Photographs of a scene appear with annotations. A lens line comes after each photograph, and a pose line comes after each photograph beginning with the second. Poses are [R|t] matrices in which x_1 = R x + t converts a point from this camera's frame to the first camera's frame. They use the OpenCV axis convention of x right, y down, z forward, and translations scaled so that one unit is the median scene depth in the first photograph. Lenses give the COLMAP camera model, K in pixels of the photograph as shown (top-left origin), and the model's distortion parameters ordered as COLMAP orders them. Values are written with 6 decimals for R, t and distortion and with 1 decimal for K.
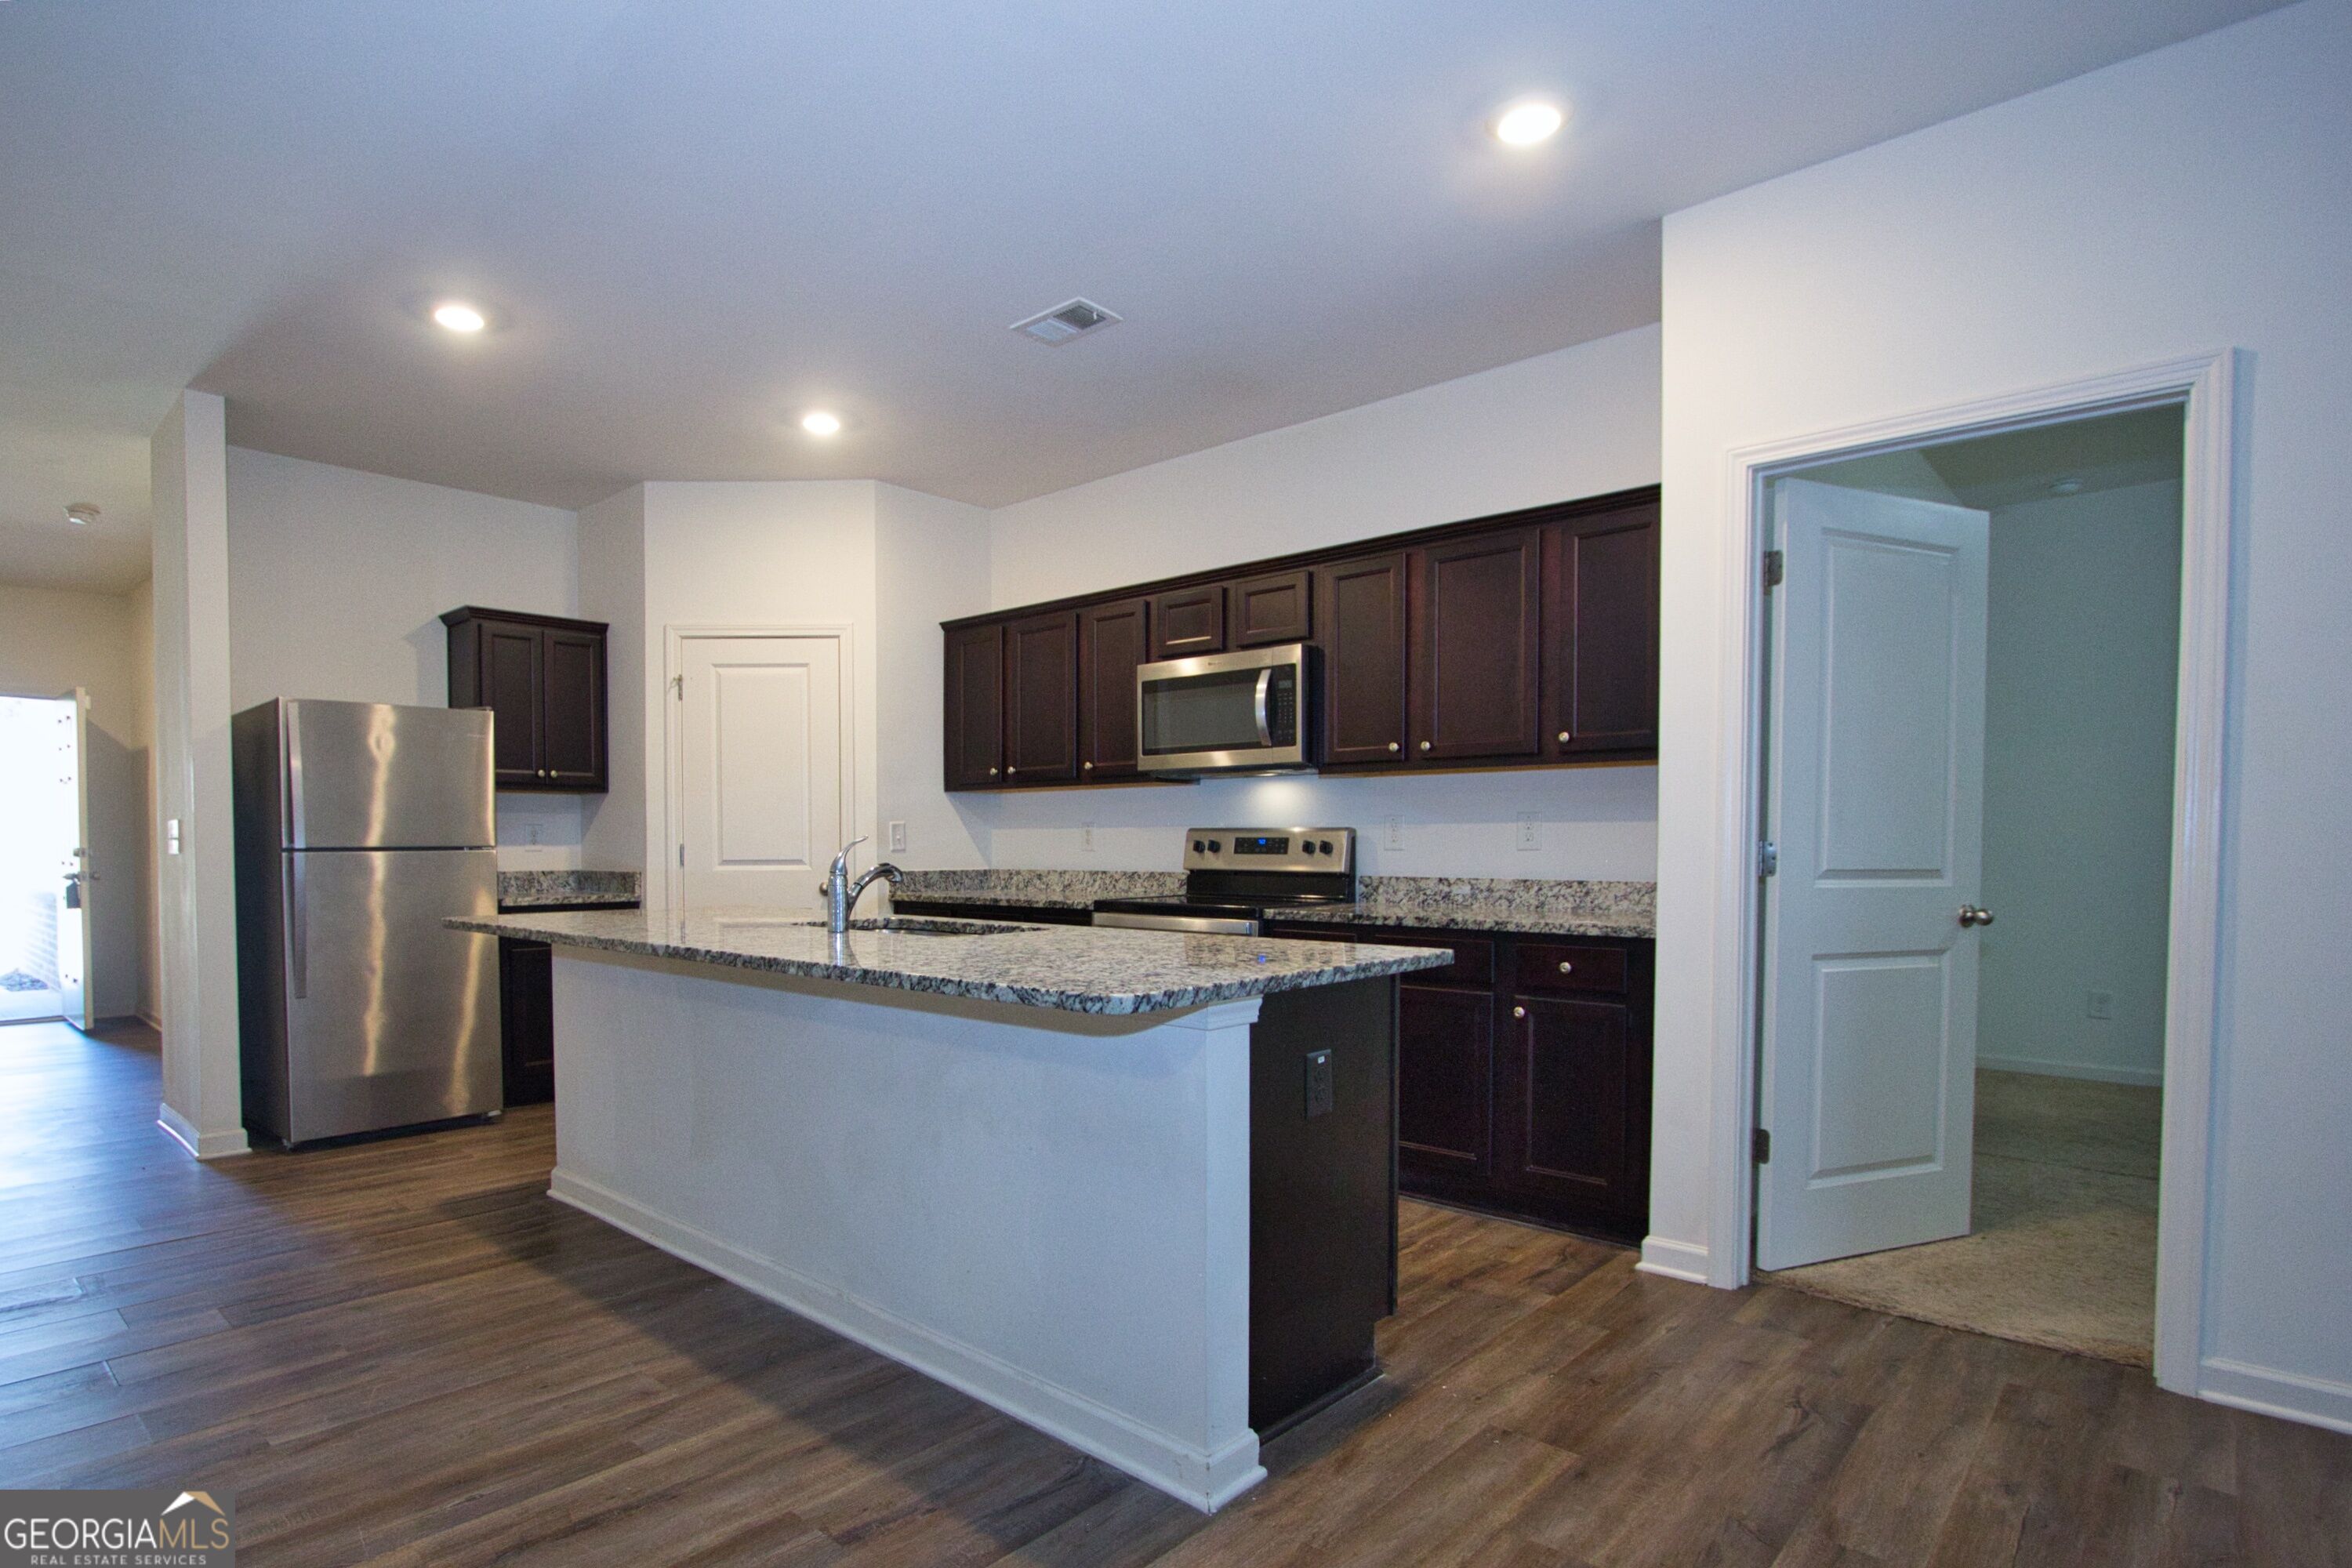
lens RADIAL K [[1224.9, 0, 1052.1], [0, 1224.9, 874.8], [0, 0, 1]] dist [-0.003256, -0.000638]
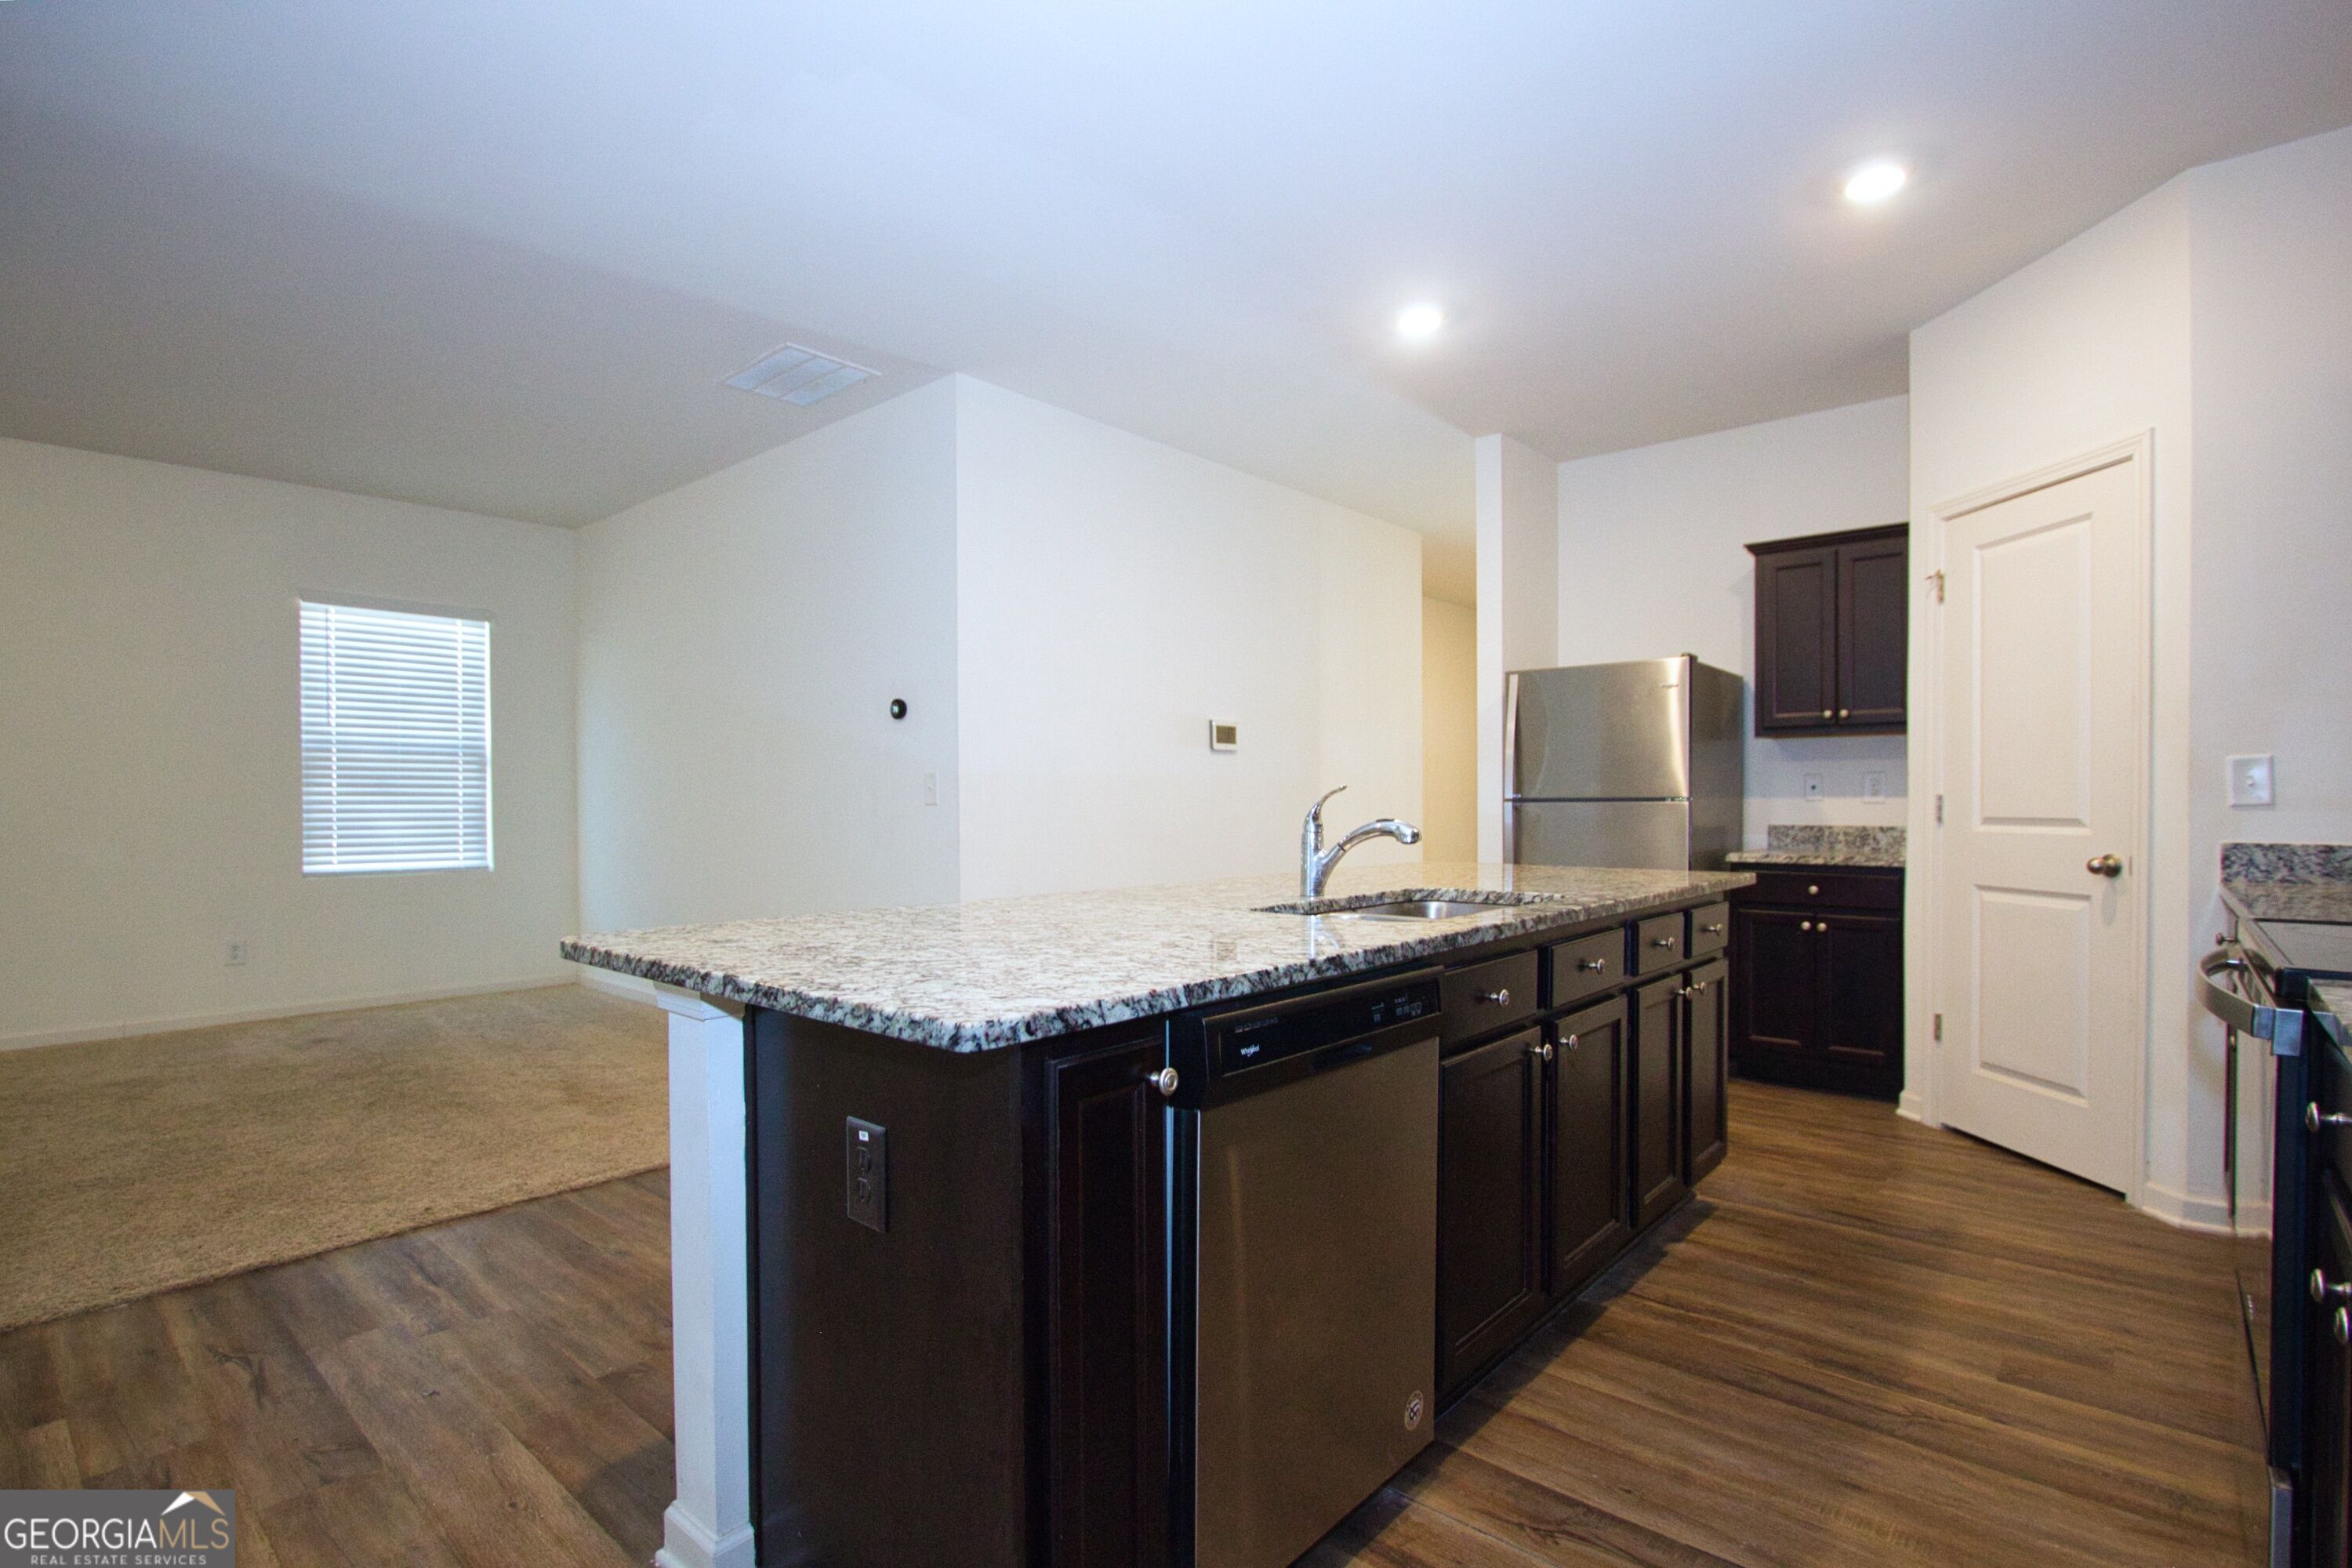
lens RADIAL K [[1142.5, 0, 1183.7], [0, 1142.5, 792.3], [0, 0, 1]] dist [-0.022554, -0.000857]
pose [[0.067056, -0.002493, -0.997746, 0.443213], [-0.025180, 0.999674, -0.004190, -0.014857], [0.997431, 0.025404, 0.066971, 0.609195]]
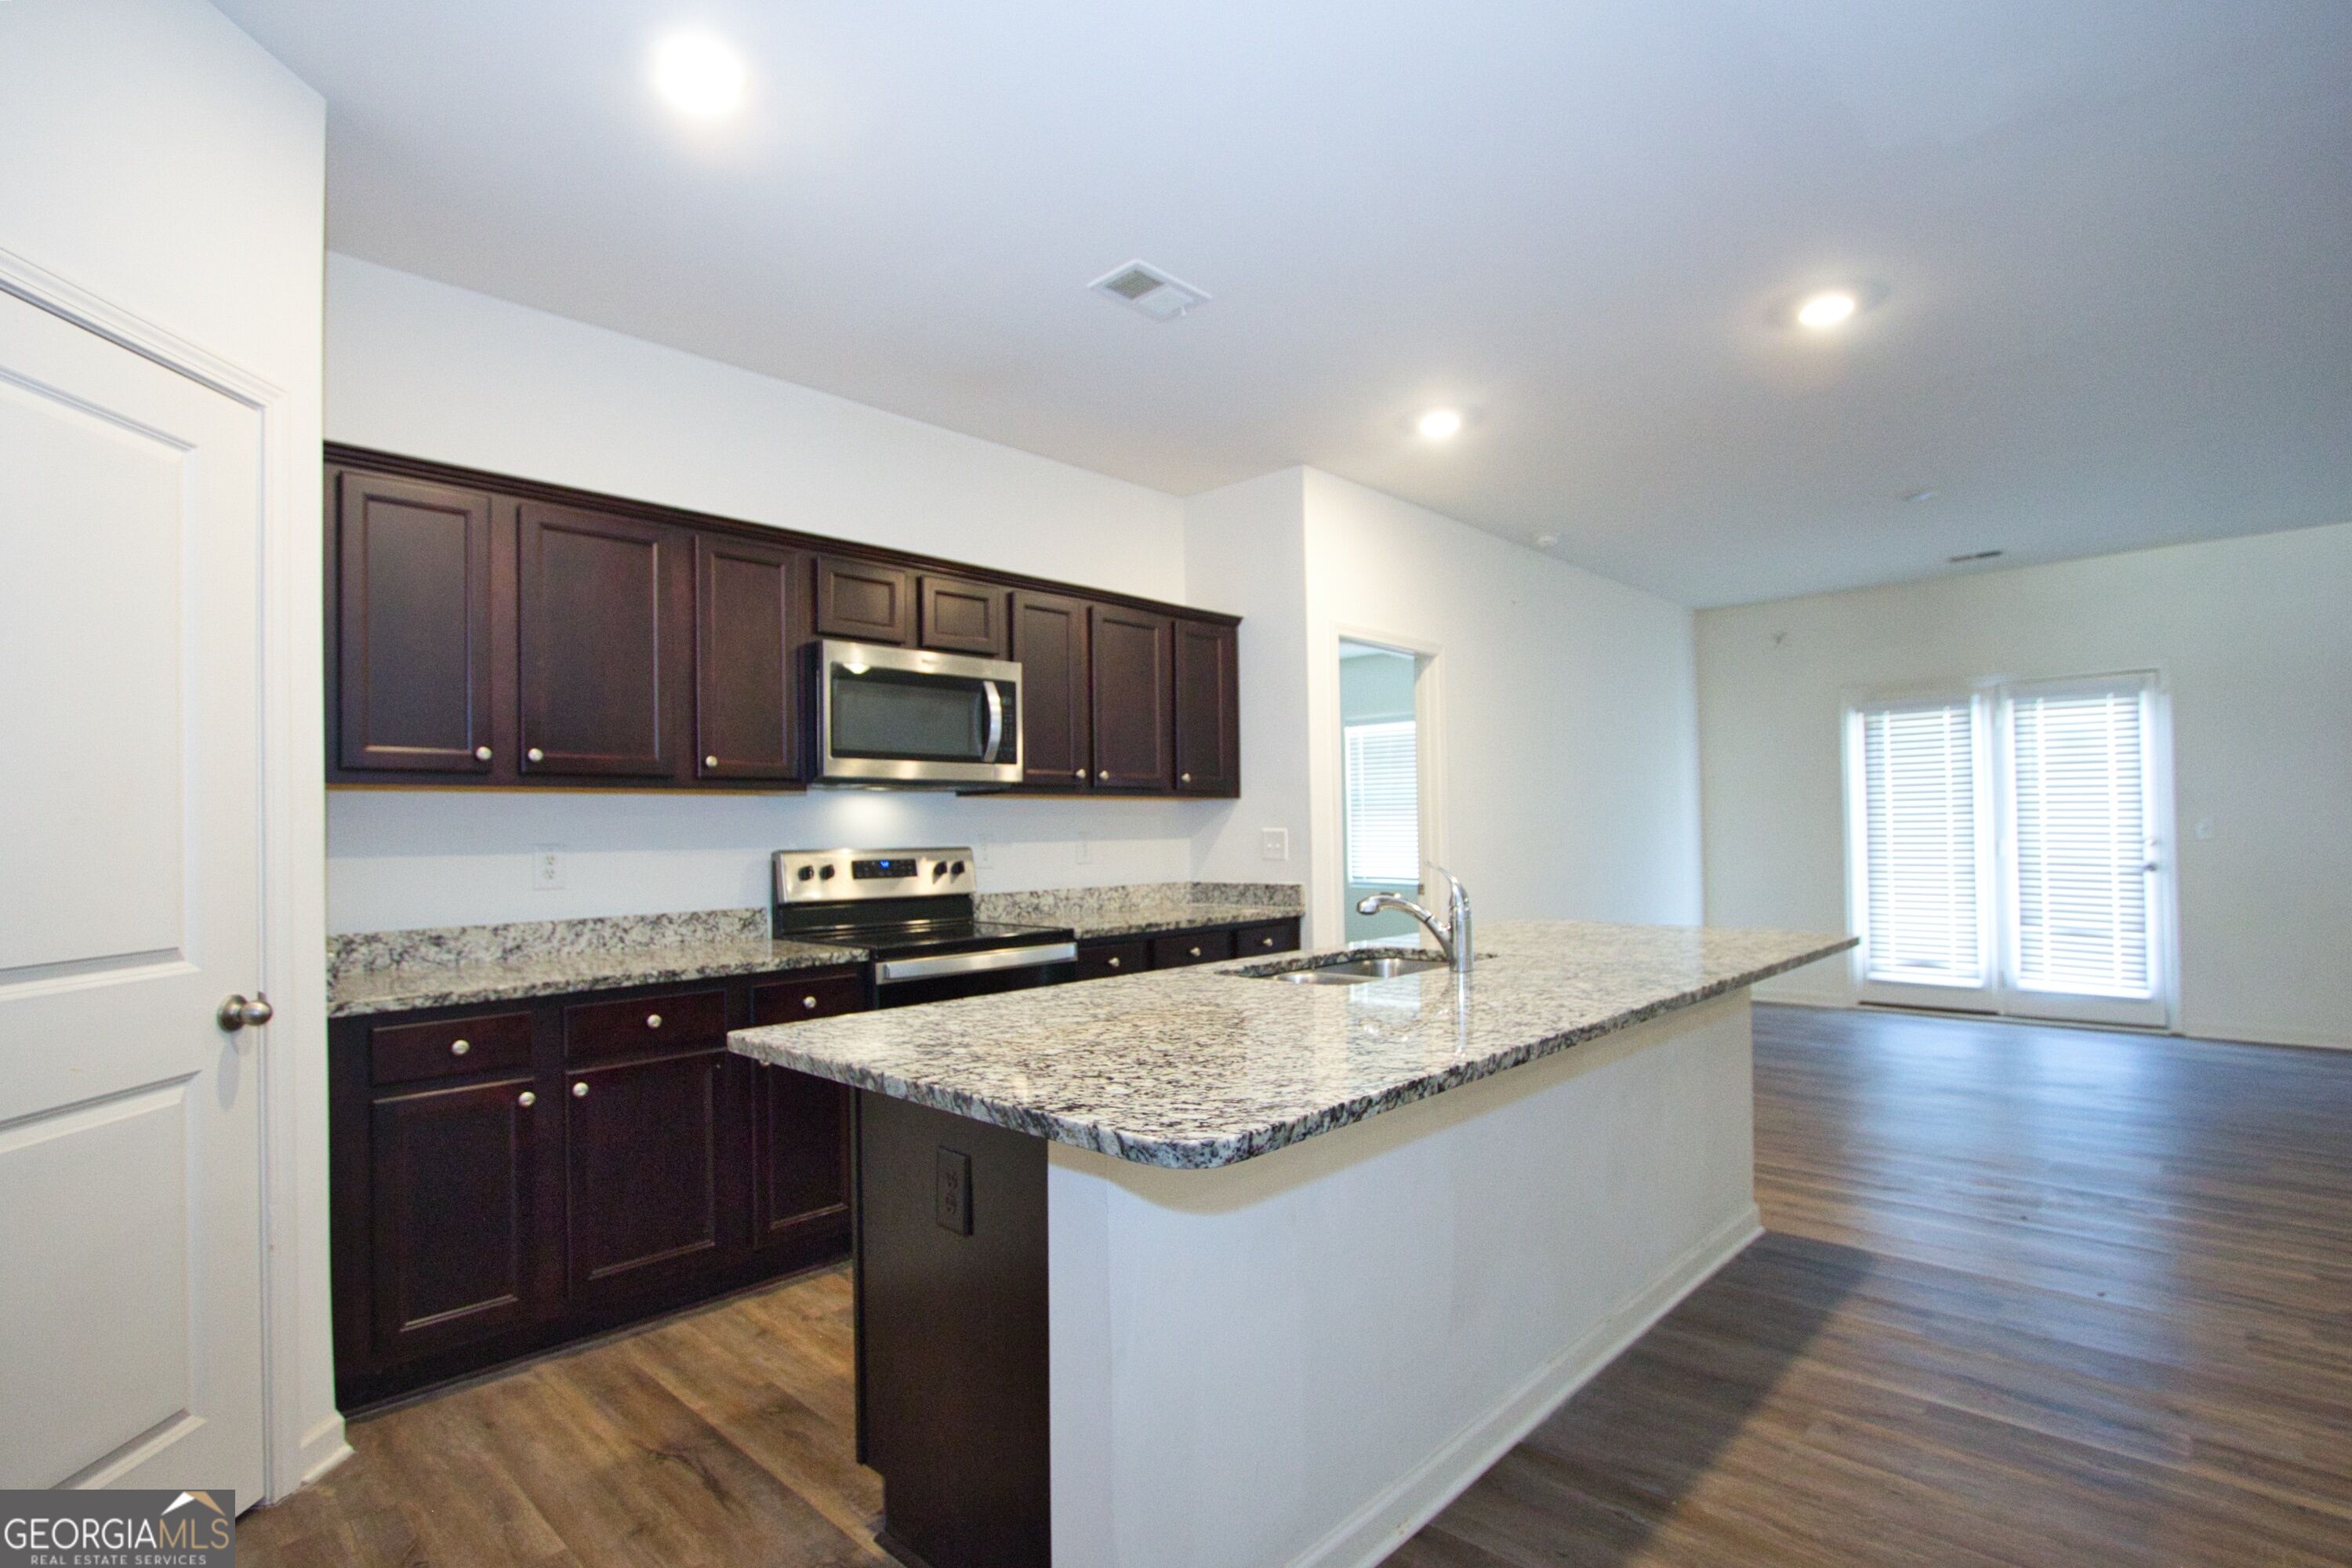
lens RADIAL K [[1125.4, 0, 1177.4], [0, 1125.4, 824.6], [0, 0, 1]] dist [-0.020381, 0.000017]
pose [[-0.020378, 0.010753, 0.999735, -0.688887], [0.044205, 0.998974, -0.009844, -0.041126], [-0.998815, 0.043992, -0.020833, 0.864825]]
